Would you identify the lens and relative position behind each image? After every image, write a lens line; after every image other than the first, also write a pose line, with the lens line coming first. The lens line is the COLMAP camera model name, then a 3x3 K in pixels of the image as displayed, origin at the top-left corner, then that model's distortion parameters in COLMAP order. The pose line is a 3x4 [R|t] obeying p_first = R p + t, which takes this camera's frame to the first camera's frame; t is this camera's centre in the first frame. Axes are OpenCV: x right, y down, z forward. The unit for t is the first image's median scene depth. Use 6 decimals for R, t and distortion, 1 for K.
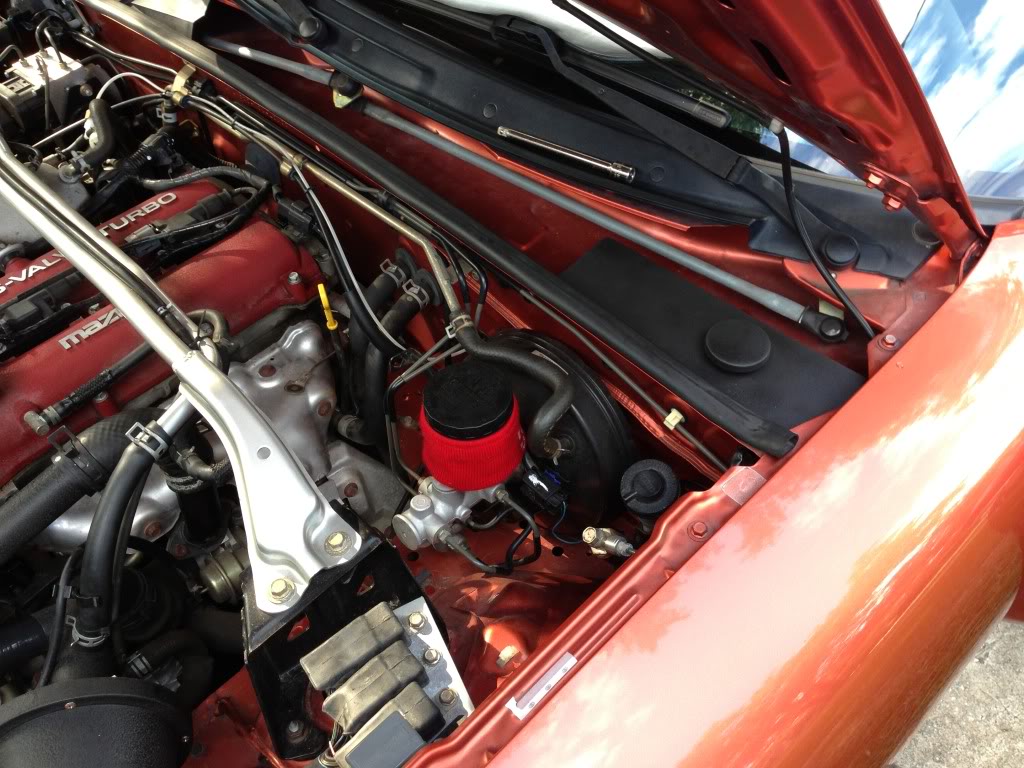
lens RADIAL K [[963.6, 0, 510.5], [0, 963.6, 379.1], [0, 0, 1]] dist [0.011944, 0.000000]
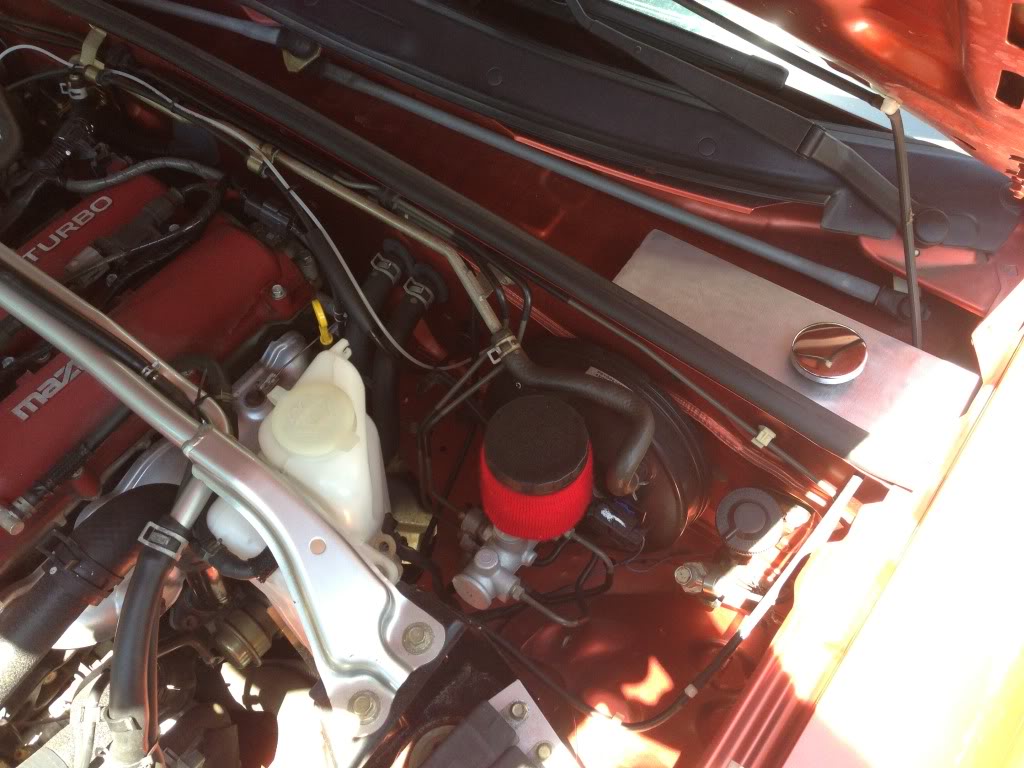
lens RADIAL K [[963.6, 0, 513.3], [0, 963.6, 388.2], [0, 0, 1]] dist [0.011944, 0.000000]
pose [[0.987064, -0.109926, 0.116705, -0.137864], [0.093074, 0.985603, 0.141154, -0.130871], [-0.130541, -0.128466, 0.983085, 0.137827]]
